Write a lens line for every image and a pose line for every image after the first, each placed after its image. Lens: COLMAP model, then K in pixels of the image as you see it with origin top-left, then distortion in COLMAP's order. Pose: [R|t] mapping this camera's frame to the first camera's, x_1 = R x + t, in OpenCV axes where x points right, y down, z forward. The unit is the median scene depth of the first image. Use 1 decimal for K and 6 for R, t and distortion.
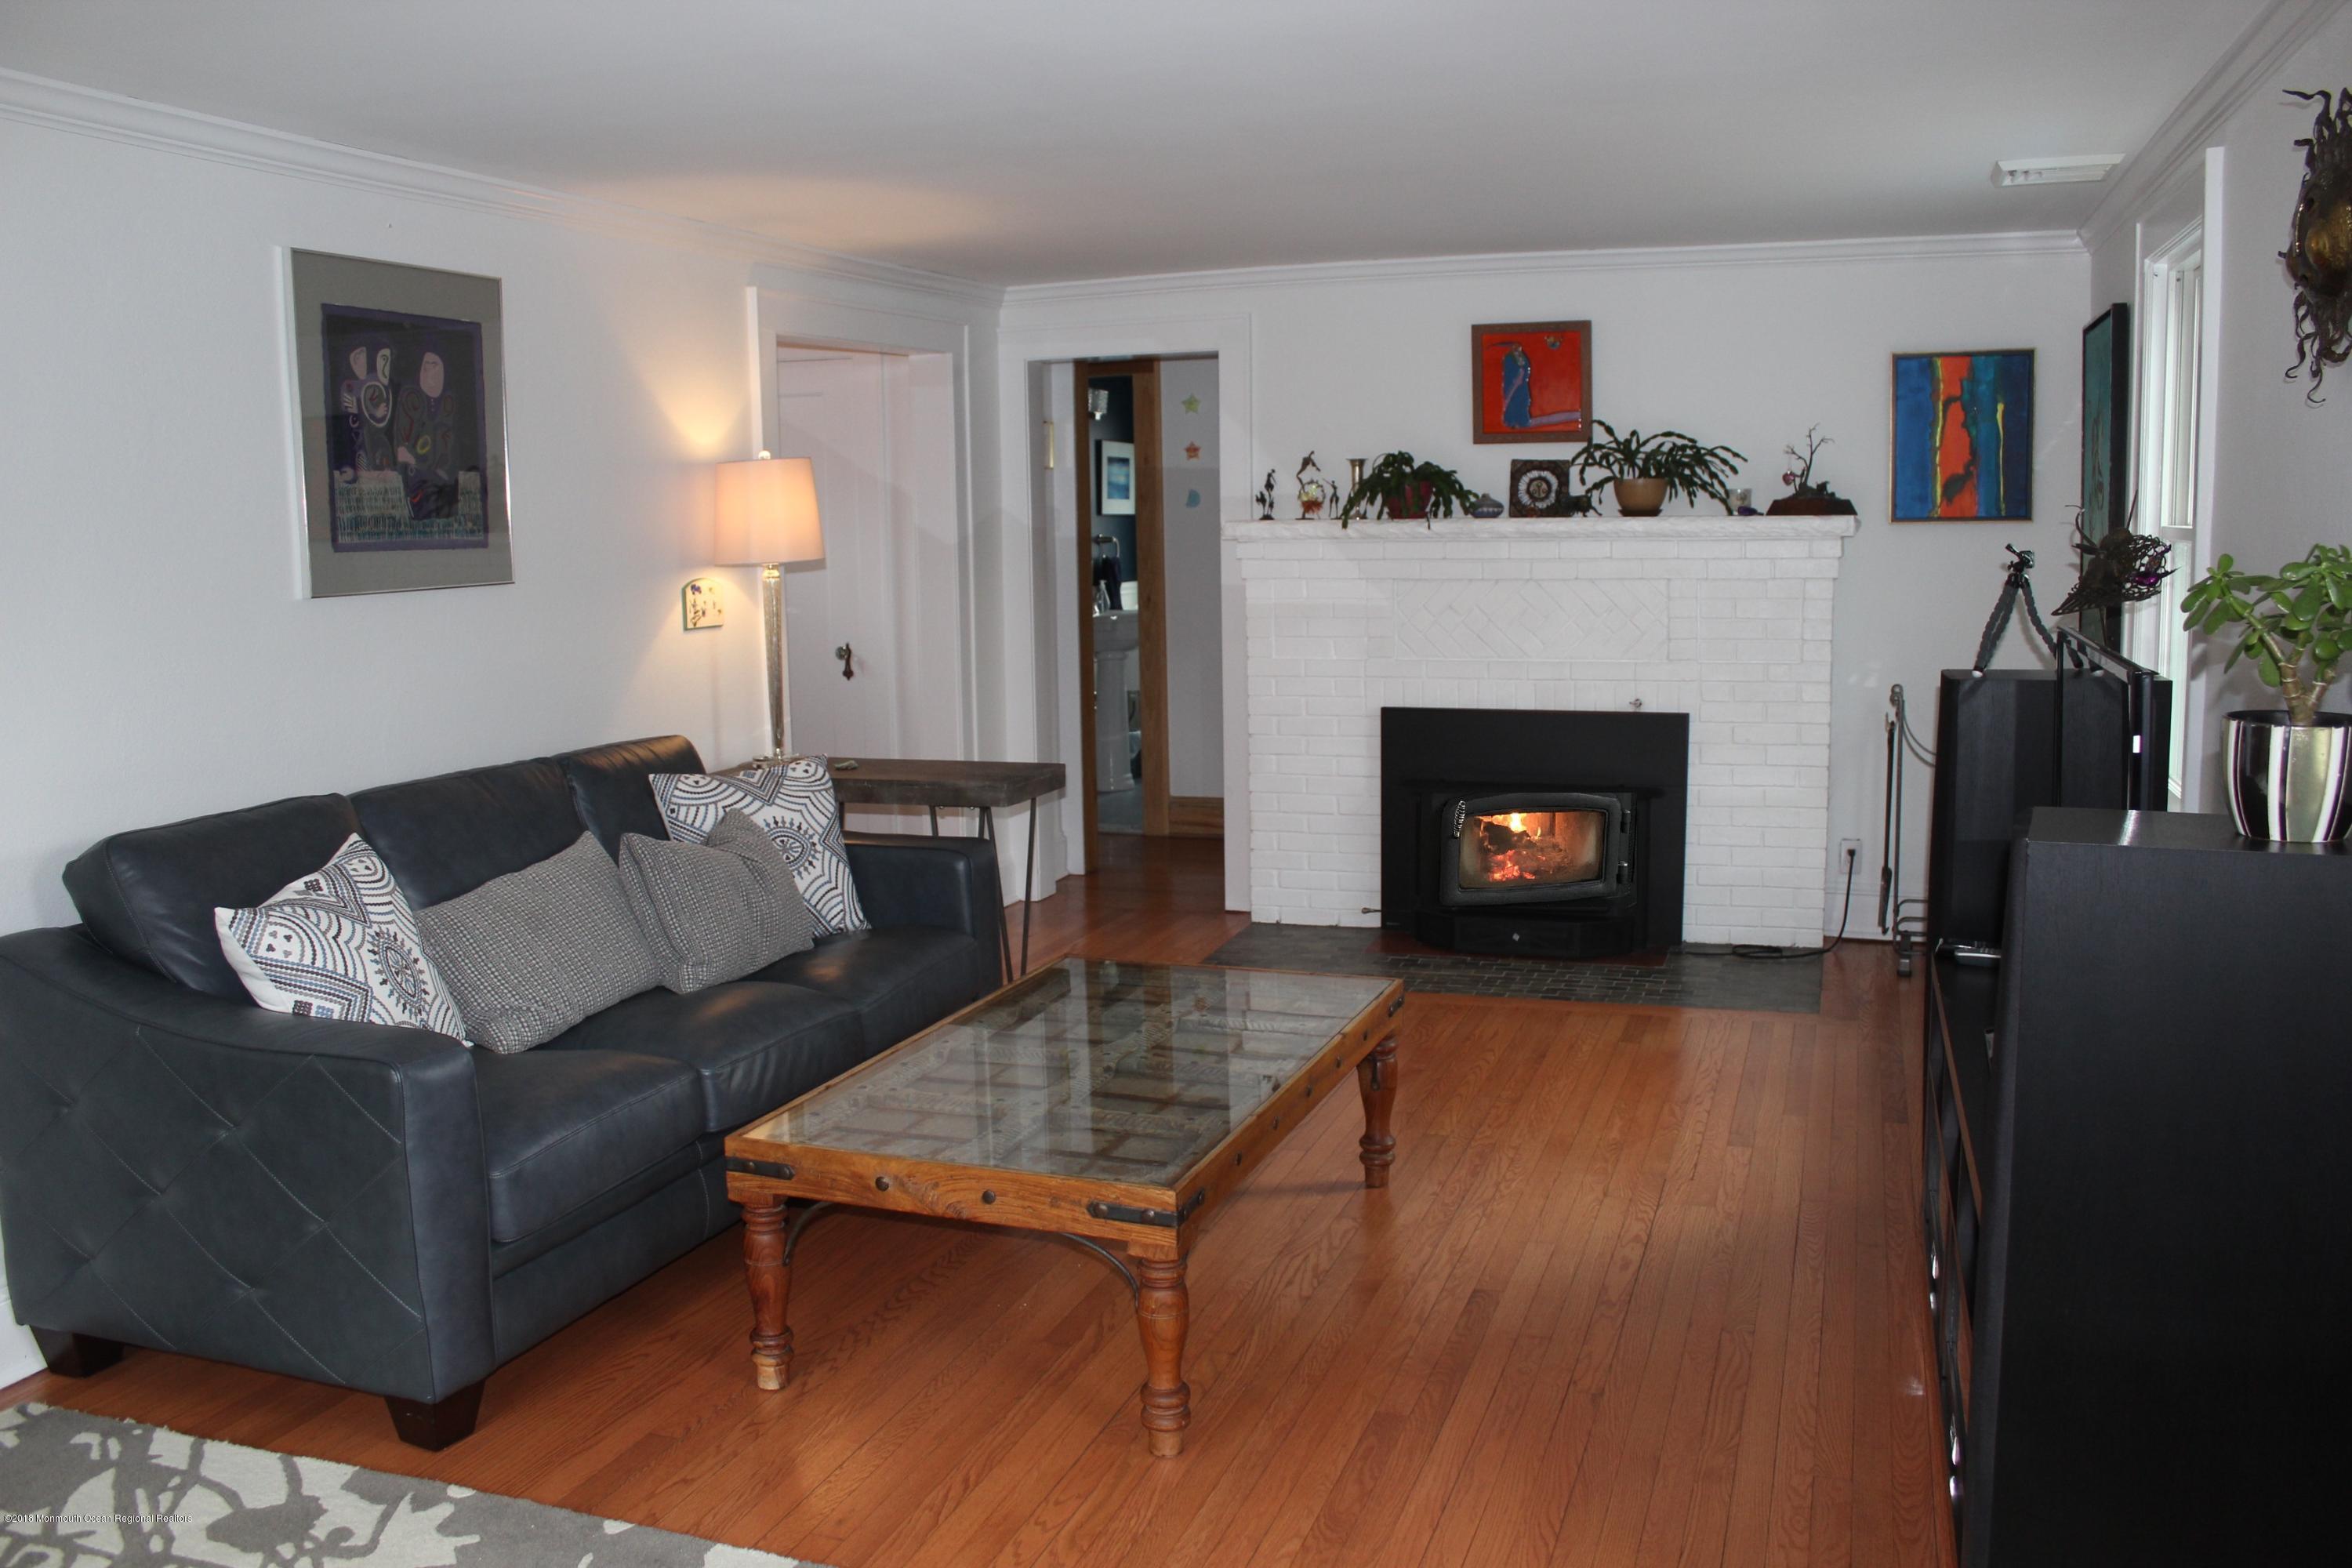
lens RADIAL K [[1945.8, 0, 1175.9], [0, 1945.8, 777.7], [0, 0, 1]] dist [-0.159286, 0.130930]
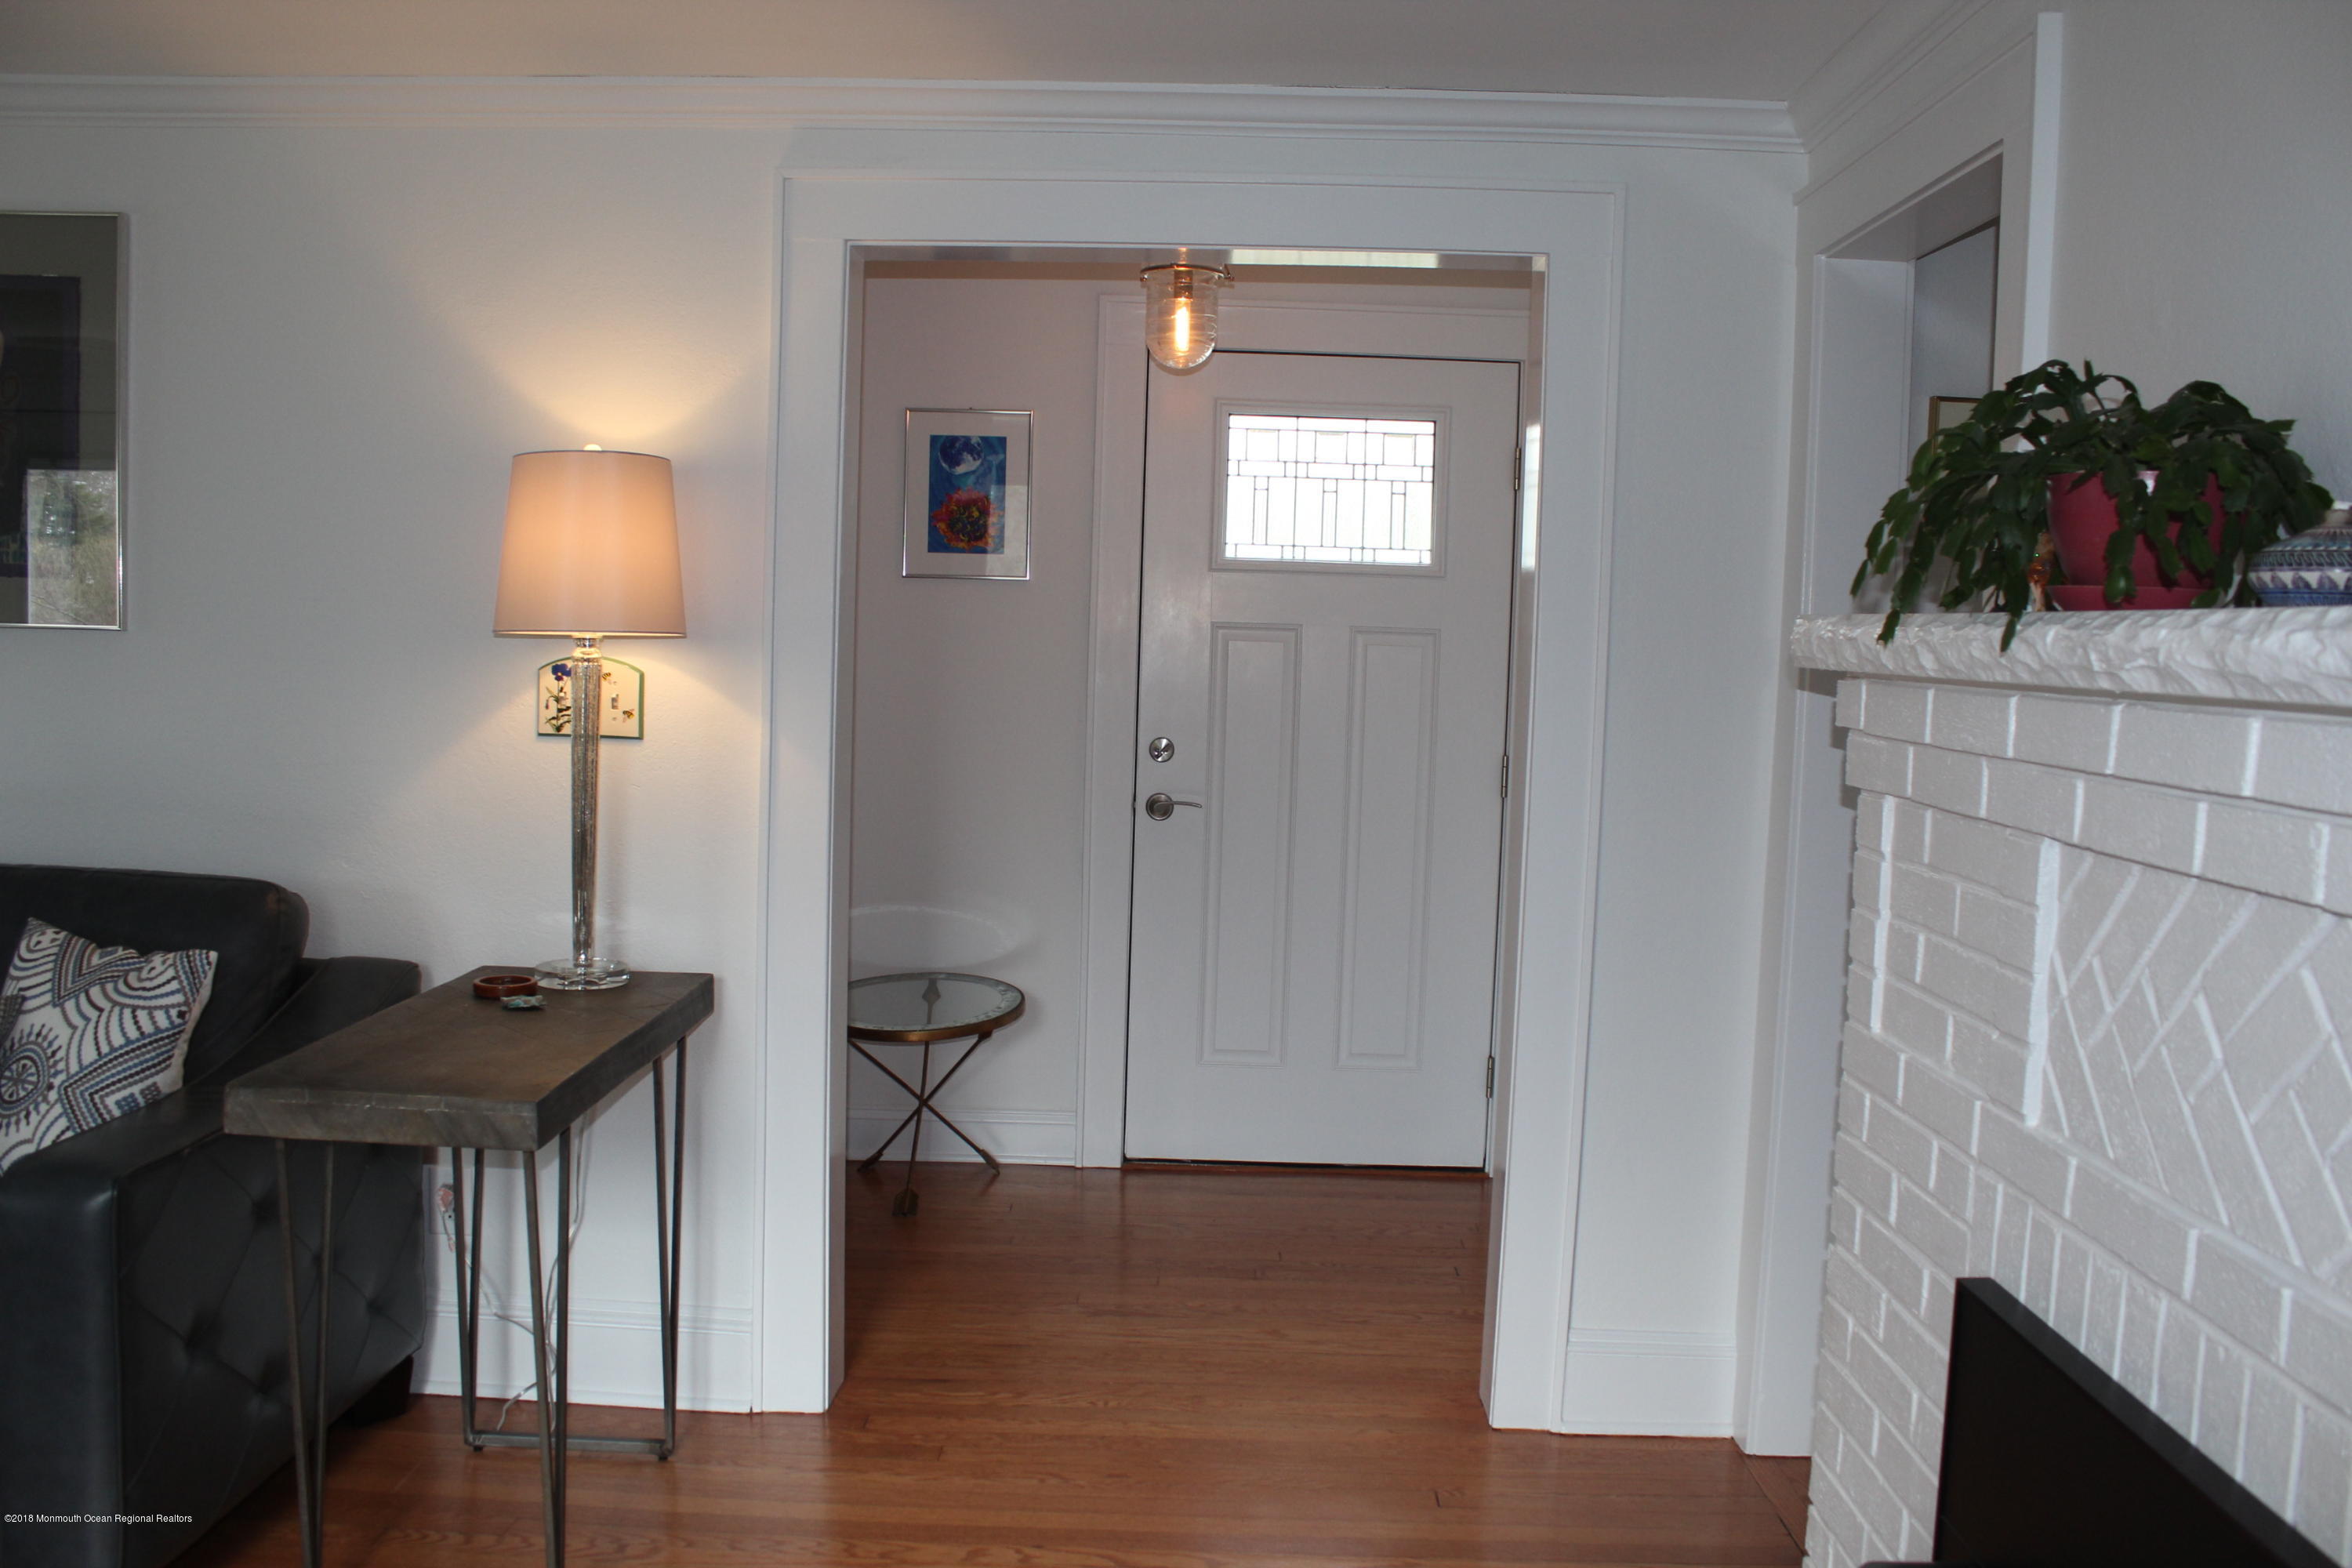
lens RADIAL K [[1945.8, 0, 1171.4], [0, 1945.8, 778.6], [0, 0, 1]] dist [-0.159286, 0.130930]
pose [[0.322820, 0.096761, -0.941501, 0.340731], [-0.168110, 0.984805, 0.043570, -0.106448], [0.931411, 0.144210, 0.334181, 0.840457]]
